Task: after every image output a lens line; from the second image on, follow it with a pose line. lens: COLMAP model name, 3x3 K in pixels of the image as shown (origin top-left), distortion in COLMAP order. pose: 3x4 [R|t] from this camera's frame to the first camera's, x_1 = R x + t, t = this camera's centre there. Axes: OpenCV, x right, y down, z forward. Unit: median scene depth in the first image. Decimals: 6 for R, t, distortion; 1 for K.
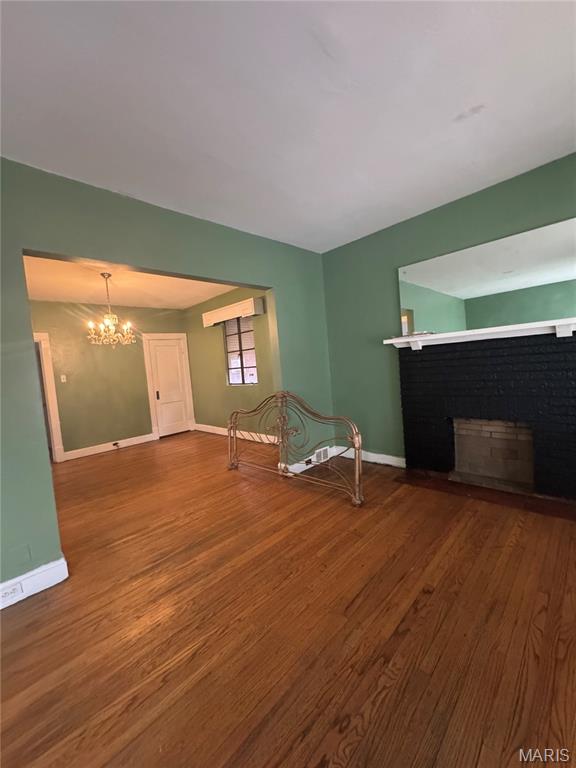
lens RADIAL K [[301.9, 0, 286.0], [0, 301.9, 384.9], [0, 0, 1]] dist [-0.009223, -0.000152]
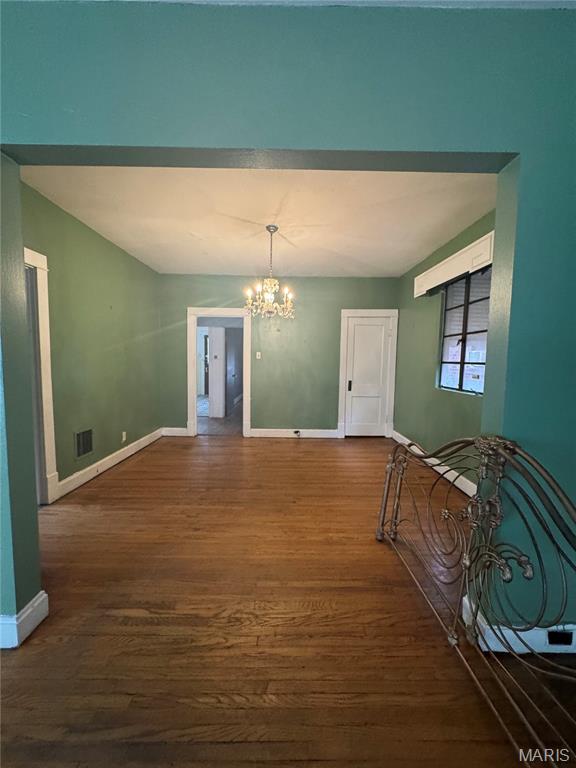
lens RADIAL K [[301.9, 0, 292.9], [0, 301.9, 383.3], [0, 0, 1]] dist [-0.009223, -0.000152]
pose [[0.709492, 0.147553, -0.689093, 0.033577], [-0.120590, 0.988832, 0.087575, -0.029810], [0.694319, 0.020963, 0.719362, 0.355454]]
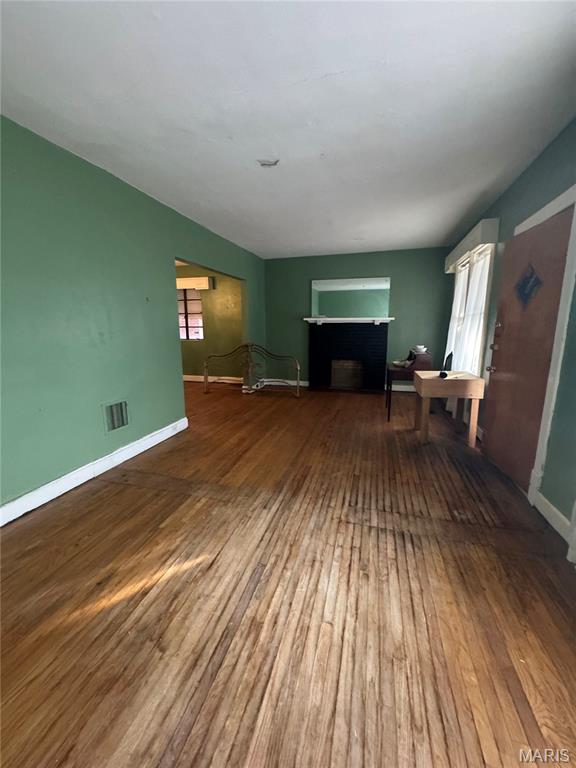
lens RADIAL K [[301.9, 0, 288.4], [0, 301.9, 383.3], [0, 0, 1]] dist [-0.009223, -0.000152]
pose [[0.874889, -0.012610, 0.484158, -0.410431], [-0.035475, 0.995307, 0.090027, 0.055178], [-0.483022, -0.095939, 0.870337, -0.387350]]
